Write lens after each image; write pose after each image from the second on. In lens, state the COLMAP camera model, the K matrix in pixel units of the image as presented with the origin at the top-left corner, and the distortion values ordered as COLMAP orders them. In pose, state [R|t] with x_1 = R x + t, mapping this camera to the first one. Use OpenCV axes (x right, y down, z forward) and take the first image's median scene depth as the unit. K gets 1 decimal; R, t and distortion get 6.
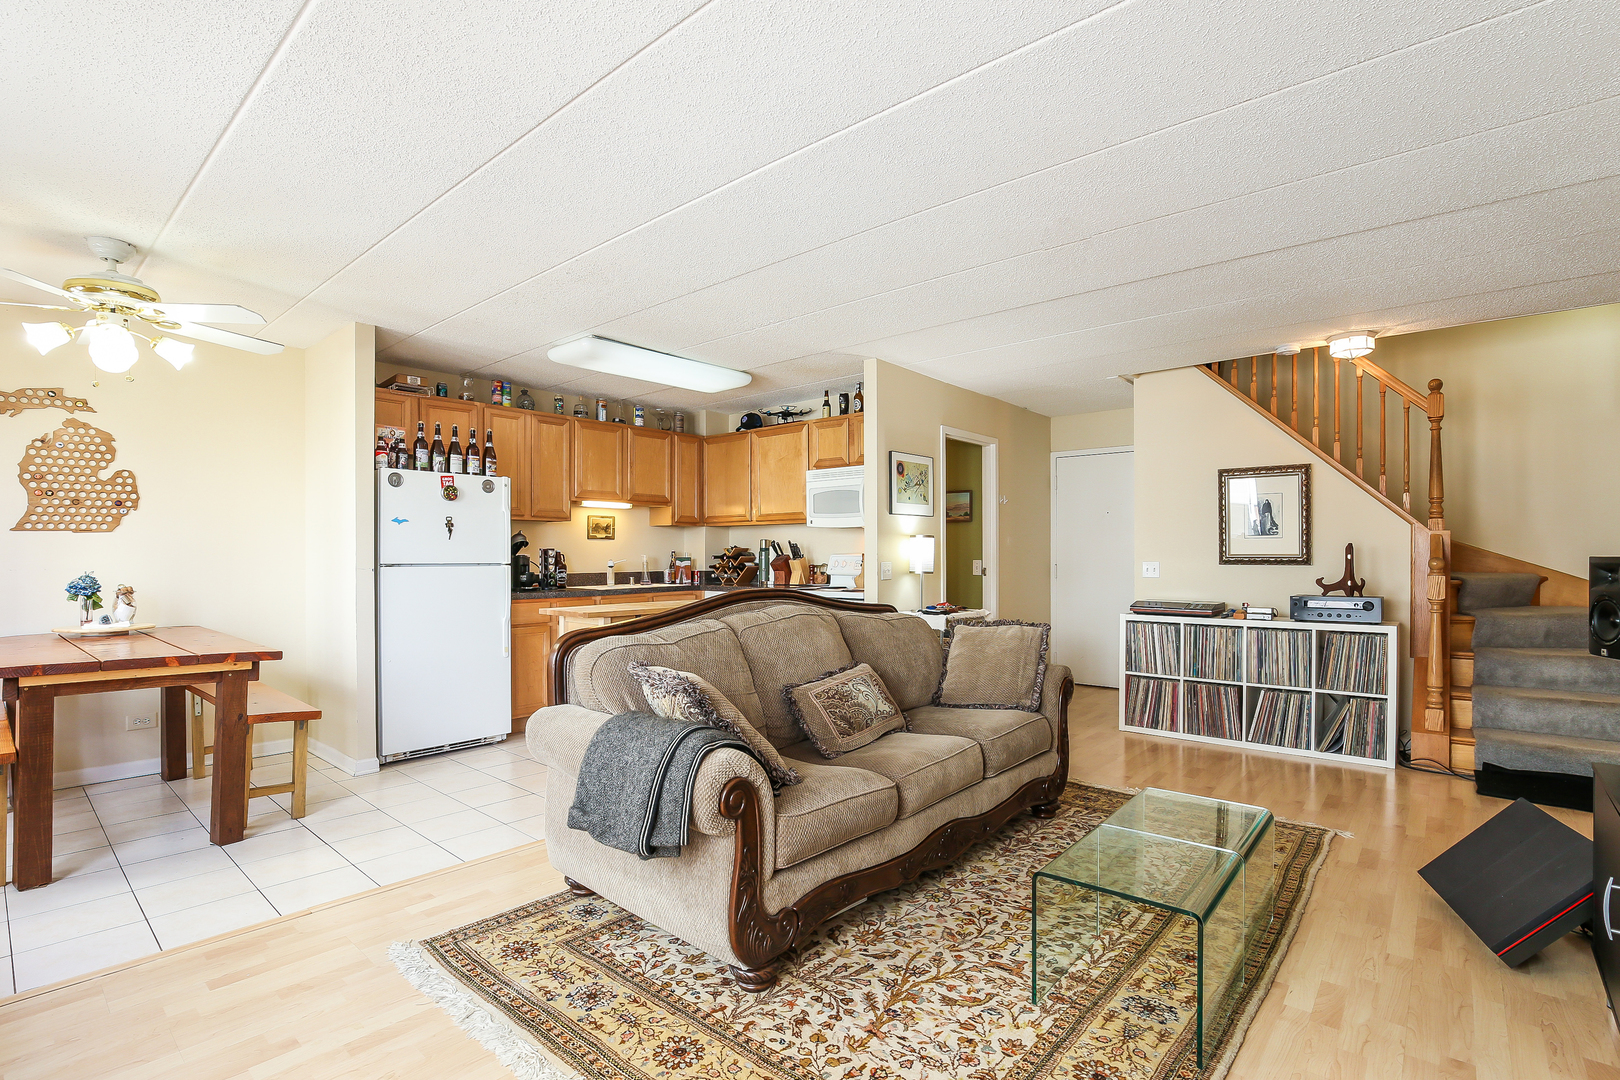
lens RADIAL K [[782.6, 0, 763.7], [0, 782.6, 555.8], [0, 0, 1]] dist [-0.039945, 0.010897]
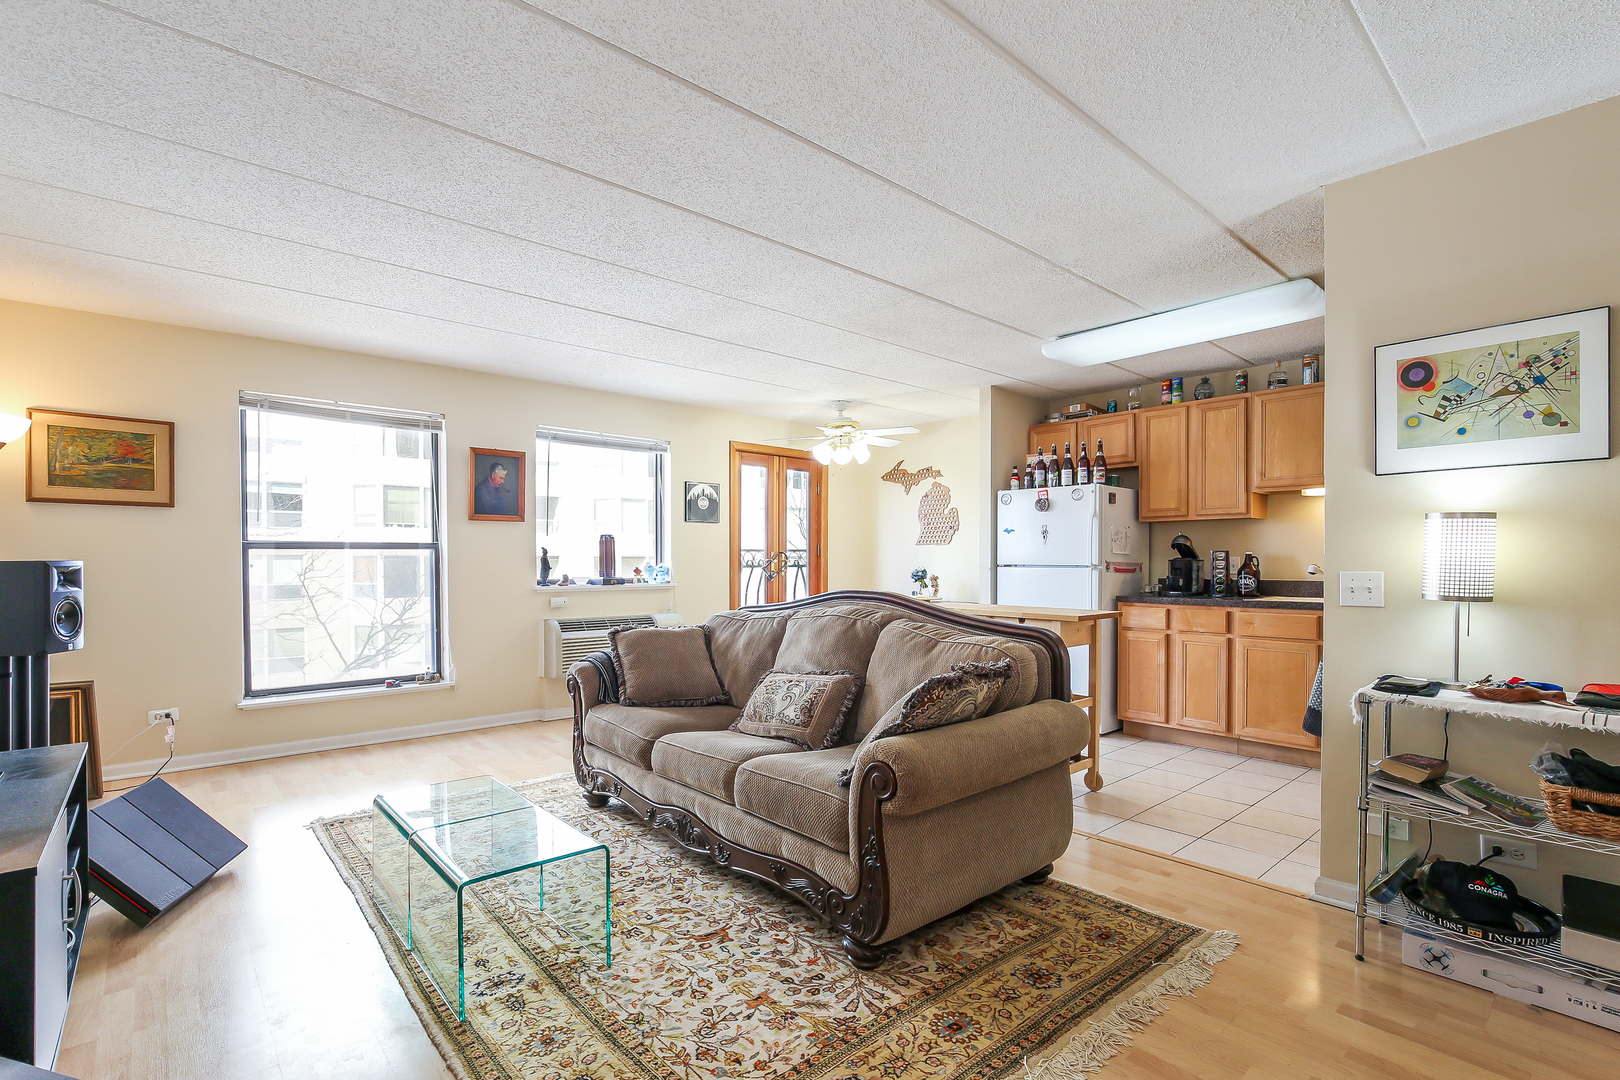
lens RADIAL K [[727.7, 0, 807.0], [0, 727.7, 564.4], [0, 0, 1]] dist [-0.003636, -0.000282]
pose [[-0.101486, 0.008864, -0.994797, 0.761925], [-0.001275, 0.999958, 0.009040, -0.000540], [0.994836, 0.002186, -0.101470, 0.798224]]
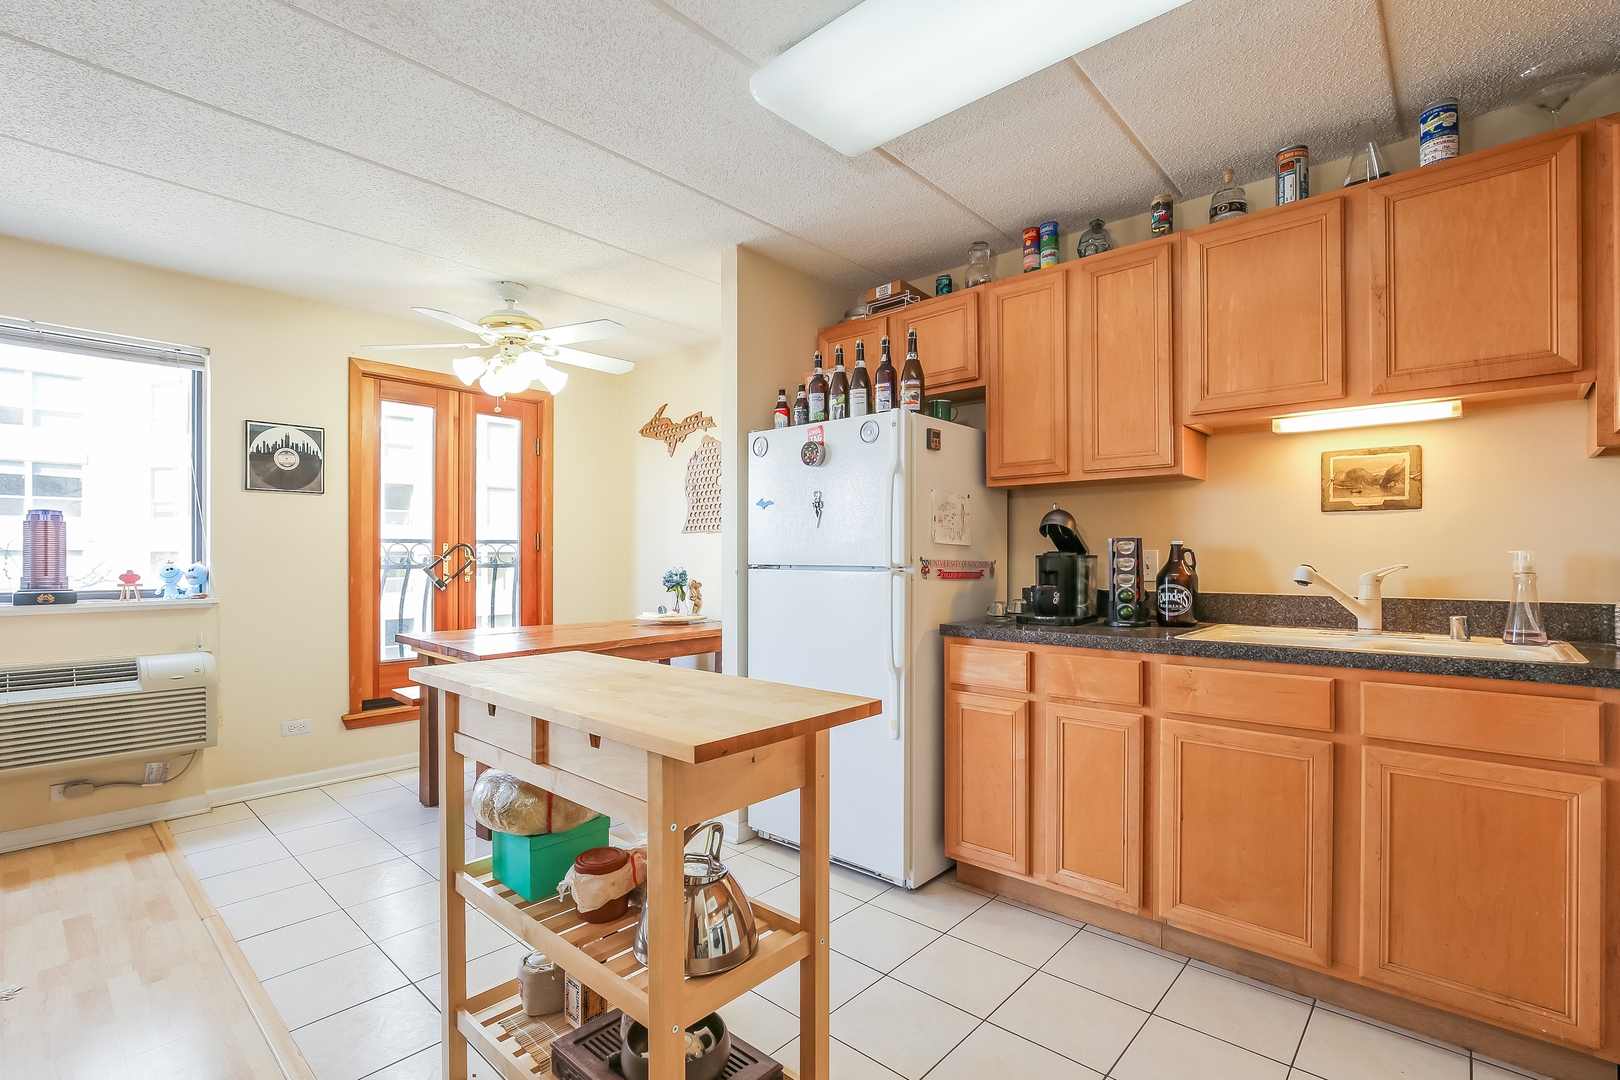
lens RADIAL K [[738.0, 0, 815.4], [0, 738.0, 555.1], [0, 0, 1]] dist [-0.017382, -0.000081]
pose [[0.028489, 0.001656, -0.999593, 0.202659], [-0.000320, 0.999999, 0.001647, 0.000383], [0.999594, 0.000273, 0.028489, 1.036290]]
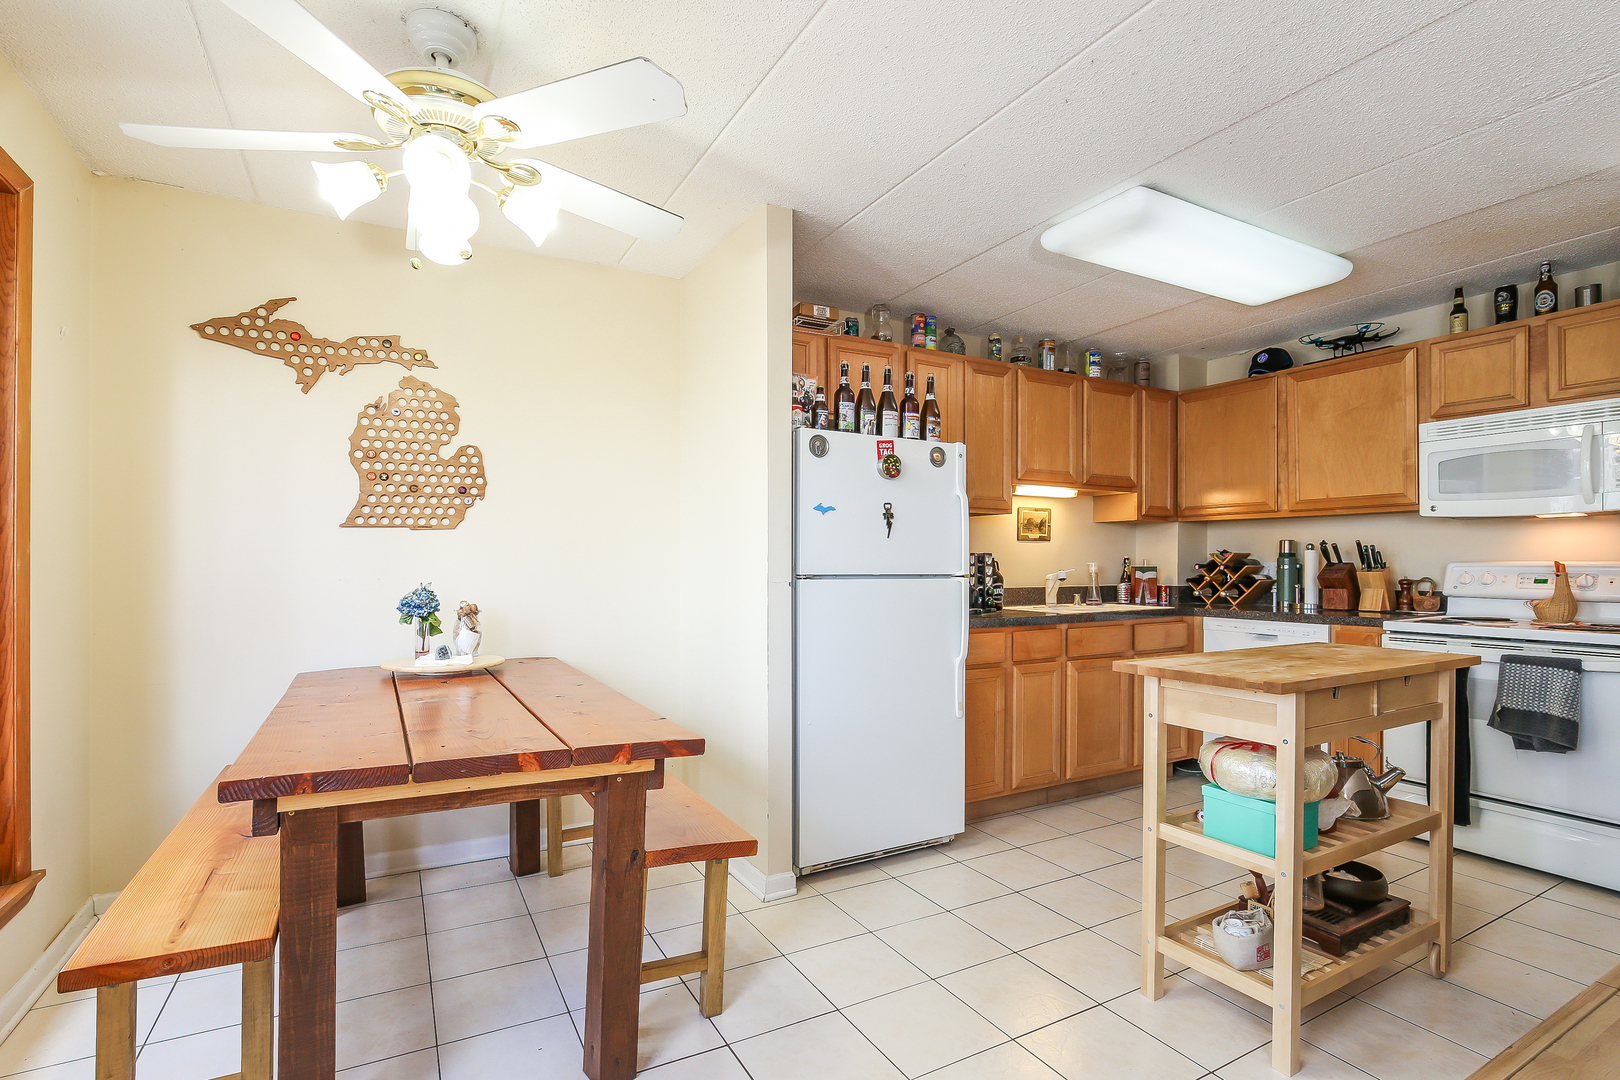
lens RADIAL K [[740.8, 0, 758.9], [0, 740.8, 563.7], [0, 0, 1]] dist [-0.019548, -0.000010]
pose [[0.942034, 0.003102, -0.335503, -0.314574], [-0.003456, 0.999994, -0.000456, 0.001591], [0.335500, 0.001589, 0.942039, 0.399152]]
